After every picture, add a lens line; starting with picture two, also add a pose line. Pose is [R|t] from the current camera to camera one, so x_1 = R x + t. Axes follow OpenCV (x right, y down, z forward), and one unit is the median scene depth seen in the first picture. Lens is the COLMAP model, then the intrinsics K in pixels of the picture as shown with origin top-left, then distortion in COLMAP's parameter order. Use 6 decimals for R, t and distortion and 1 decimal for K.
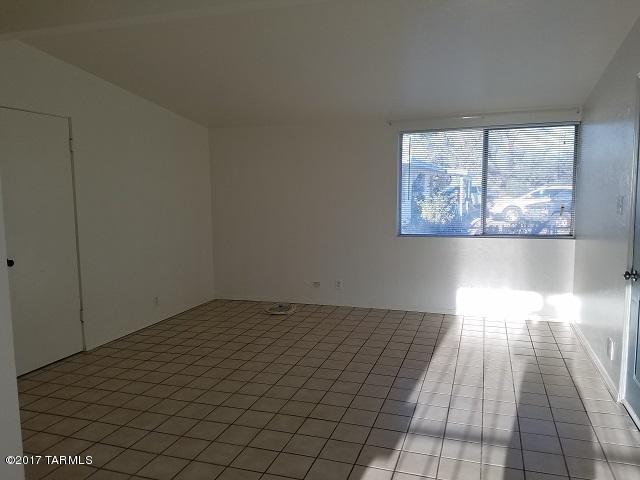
lens RADIAL K [[497.8, 0, 322.4], [0, 497.8, 243.5], [0, 0, 1]] dist [0.219276, -0.364460]
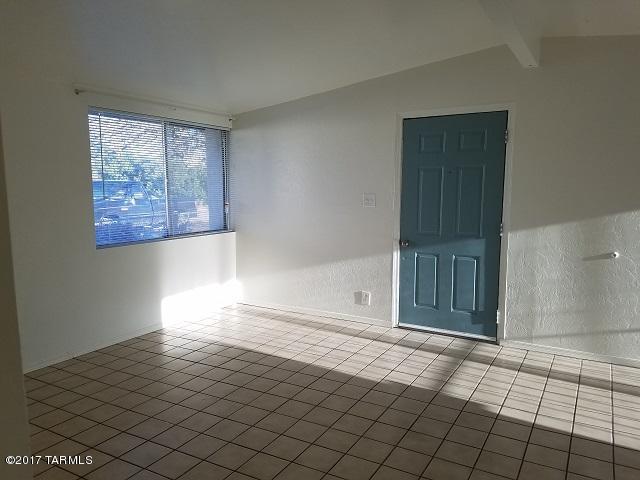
lens RADIAL K [[497.8, 0, 322.4], [0, 497.8, 243.5], [0, 0, 1]] dist [0.219276, -0.364460]
pose [[0.206638, -0.117894, 0.971289, -0.642055], [0.111663, 0.989069, 0.096296, -0.074718], [-0.972025, 0.088558, 0.217543, 0.624646]]
